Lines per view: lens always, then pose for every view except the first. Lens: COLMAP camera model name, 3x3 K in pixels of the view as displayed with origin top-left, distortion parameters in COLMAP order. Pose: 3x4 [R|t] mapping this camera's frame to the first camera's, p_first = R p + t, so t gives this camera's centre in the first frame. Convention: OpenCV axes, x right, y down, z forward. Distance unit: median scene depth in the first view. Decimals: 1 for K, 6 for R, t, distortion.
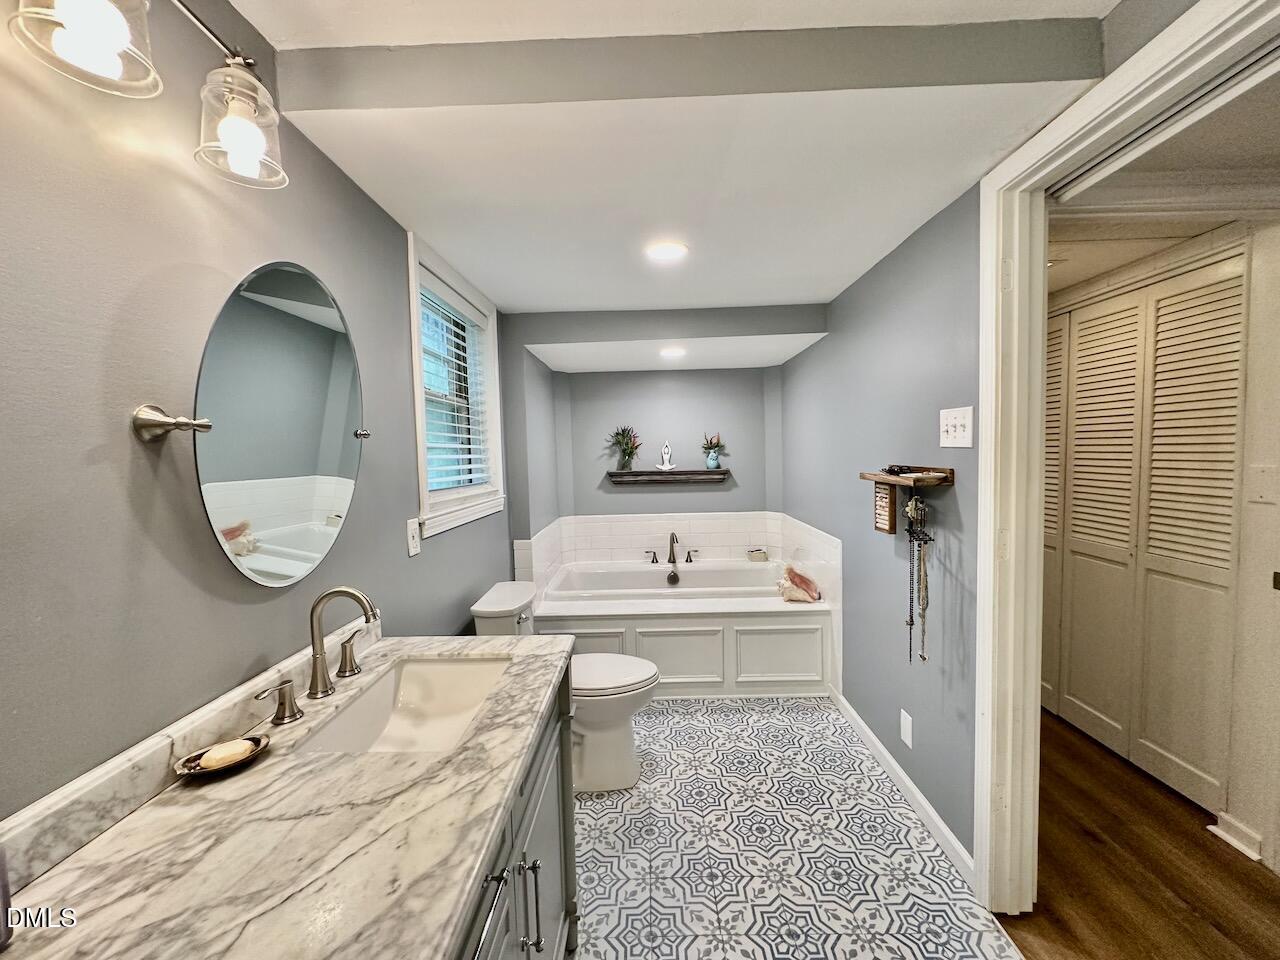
lens RADIAL K [[512.0, 0, 638.1], [0, 512.0, 481.4], [0, 0, 1]] dist [-0.002786, 0.000169]
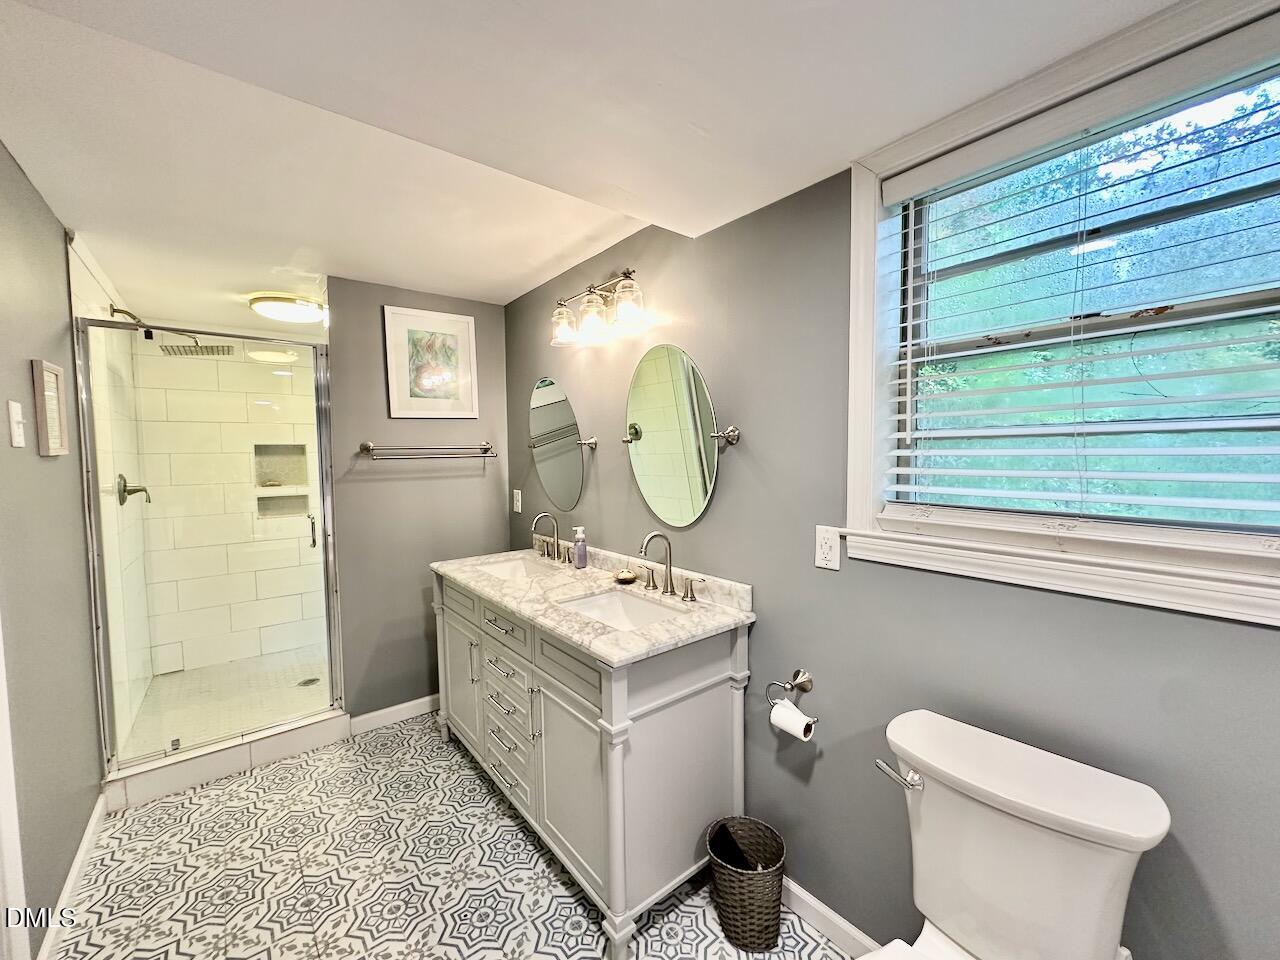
lens RADIAL K [[512.0, 0, 638.1], [0, 512.0, 481.4], [0, 0, 1]] dist [-0.002786, 0.000169]
pose [[-0.768767, 0.058649, -0.636835, 0.506849], [-0.013798, 0.994033, 0.108201, -0.131532], [0.639381, 0.091968, -0.763370, 2.185848]]
